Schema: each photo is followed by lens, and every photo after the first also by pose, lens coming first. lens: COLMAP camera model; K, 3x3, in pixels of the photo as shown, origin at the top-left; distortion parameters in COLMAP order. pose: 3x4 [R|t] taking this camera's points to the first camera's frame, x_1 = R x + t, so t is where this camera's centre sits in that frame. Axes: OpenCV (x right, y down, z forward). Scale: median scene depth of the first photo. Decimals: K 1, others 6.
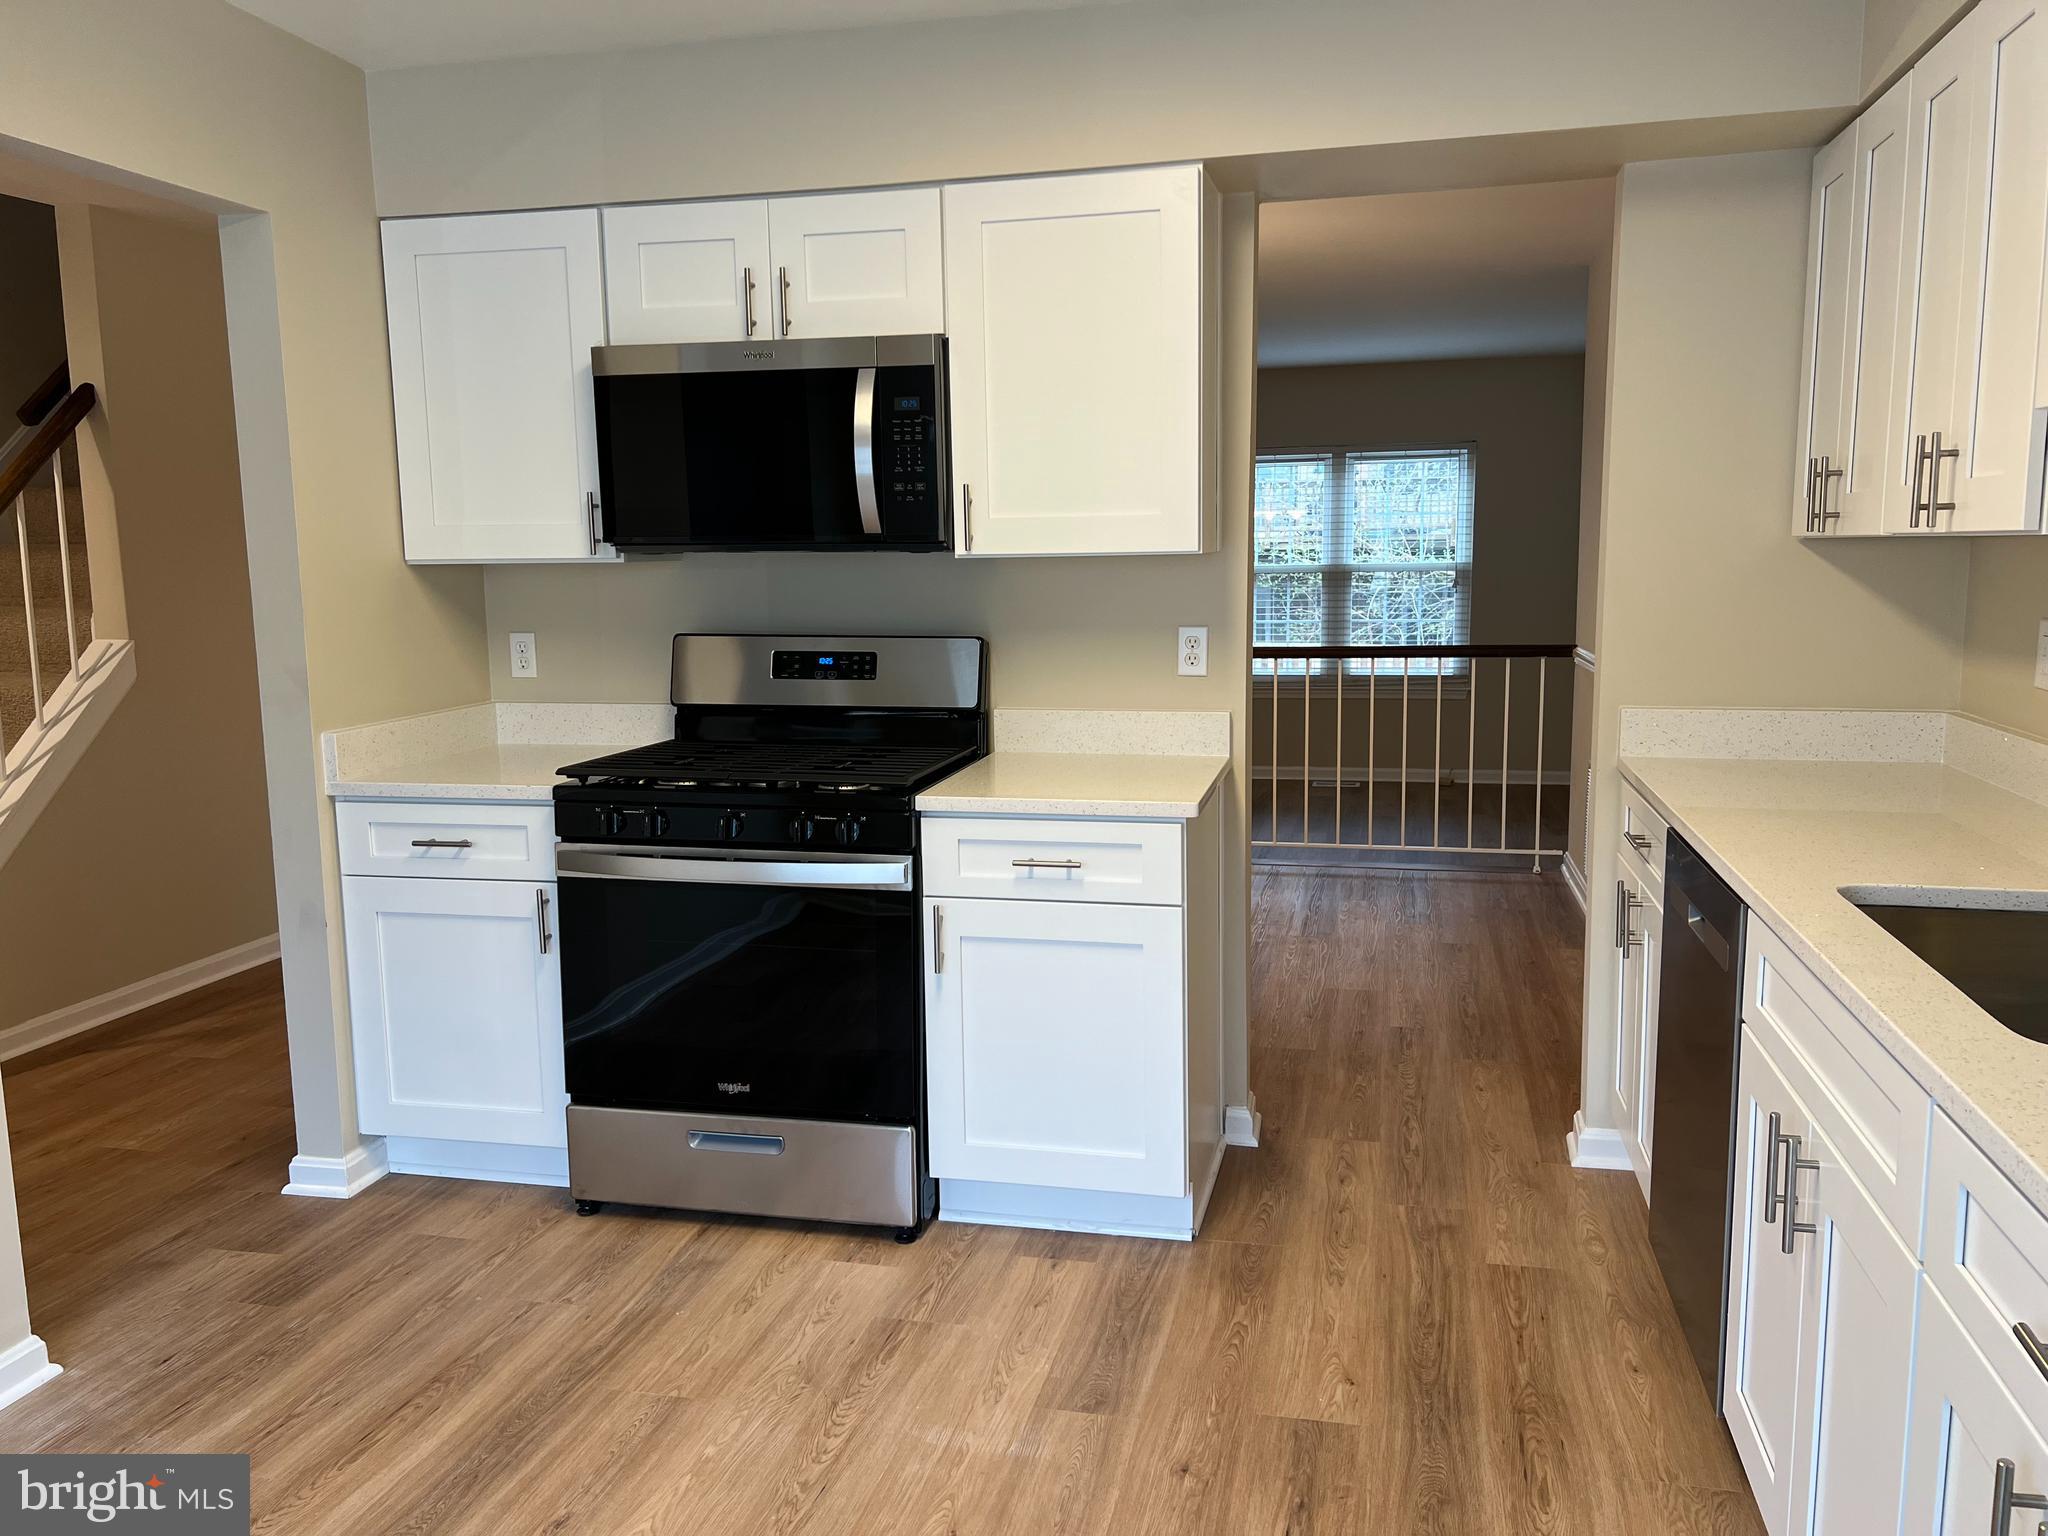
lens RADIAL K [[1540.0, 0, 1041.1], [0, 1540.0, 759.5], [0, 0, 1]] dist [0.050227, -0.061143]
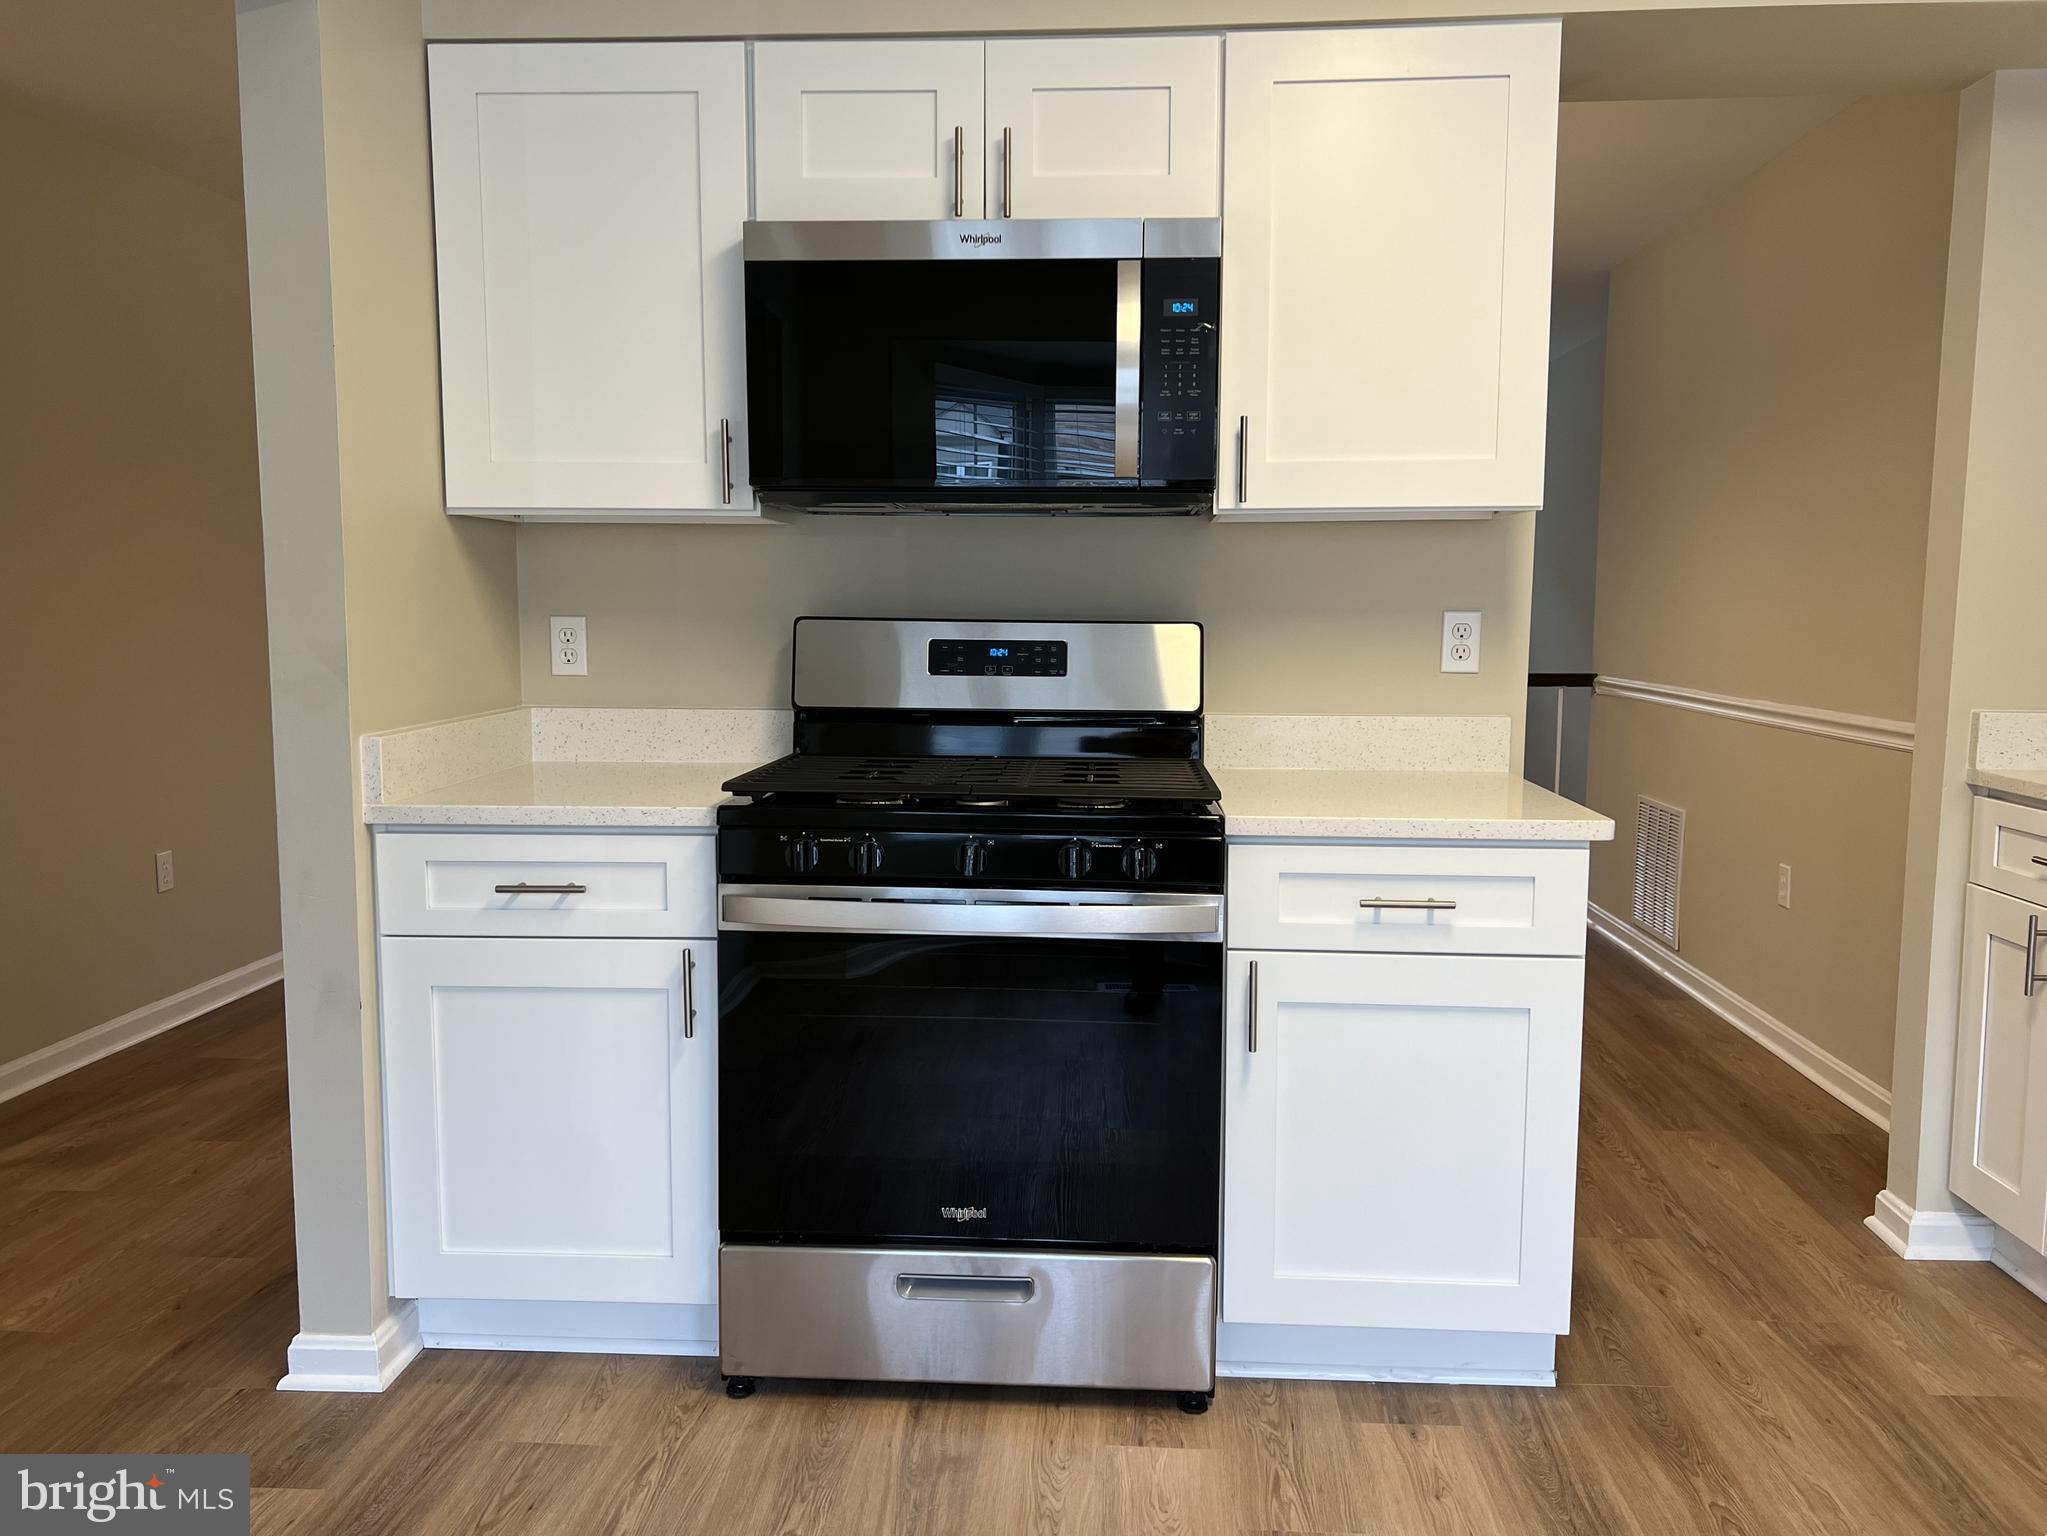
lens RADIAL K [[1553.1, 0, 1028.5], [0, 1553.1, 772.5], [0, 0, 1]] dist [0.058950, -0.069139]
pose [[0.986737, -0.000471, 0.162326, -0.282376], [0.005210, 0.999573, -0.028769, 0.022338], [-0.162243, 0.029233, 0.986318, 0.244776]]
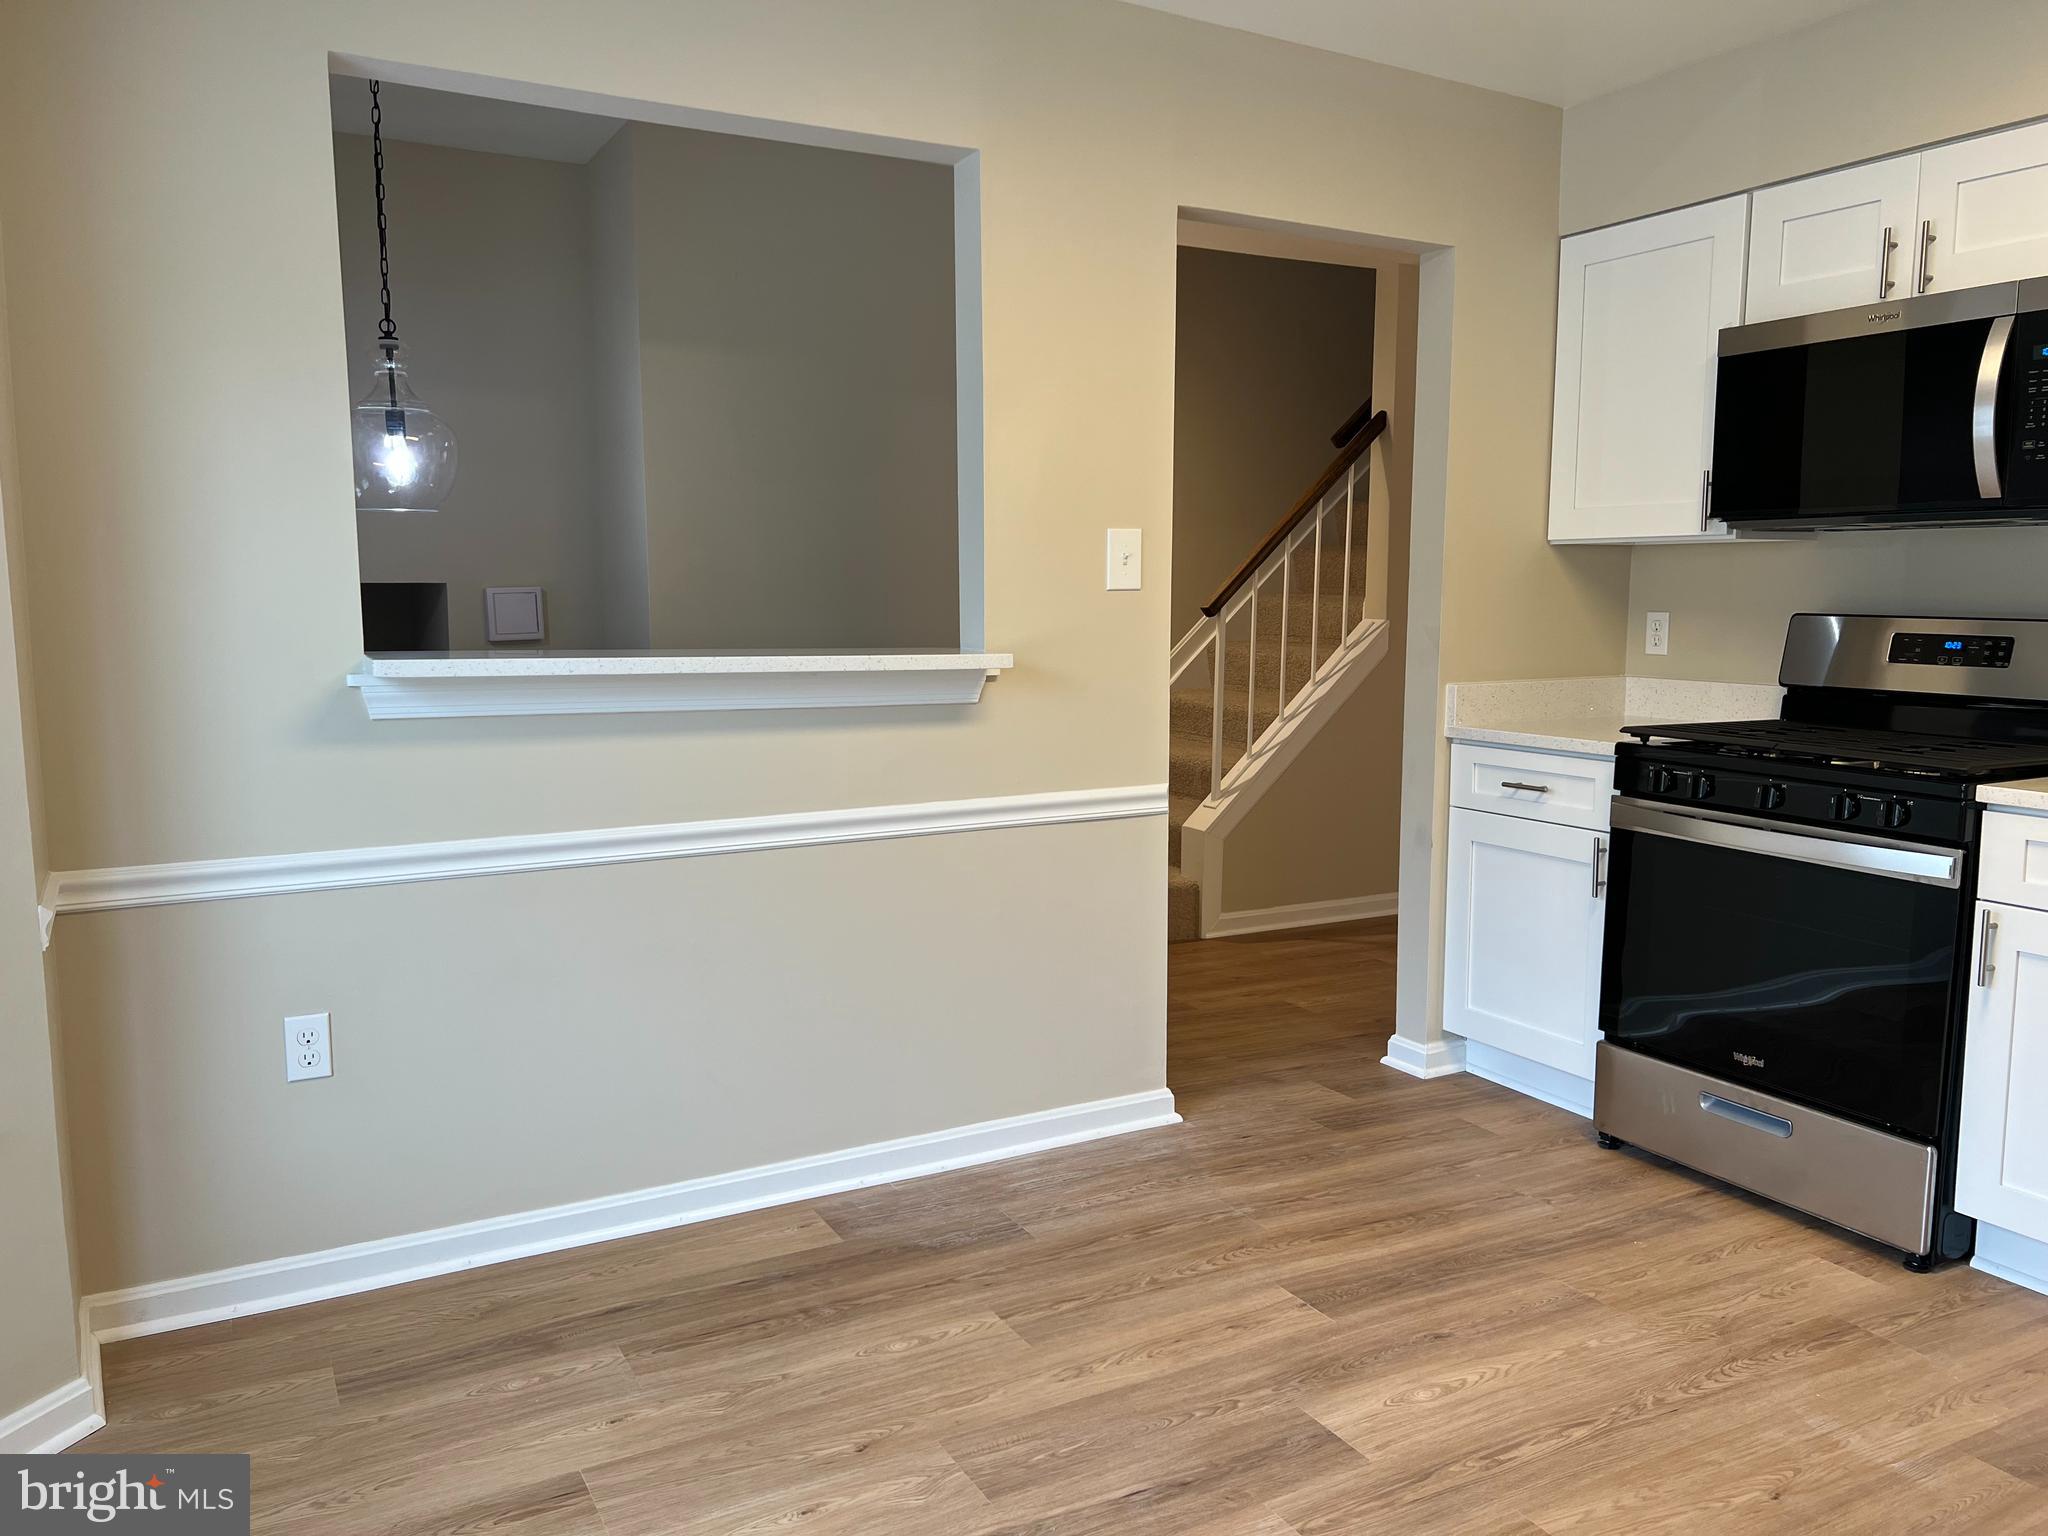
lens RADIAL K [[1536.4, 0, 1023.5], [0, 1536.4, 775.3], [0, 0, 1]] dist [0.069502, -0.083668]
pose [[0.658627, 0.105905, -0.744980, 0.214477], [-0.112836, 0.992752, 0.041371, 0.040690], [0.743962, 0.056813, 0.665803, -0.023990]]
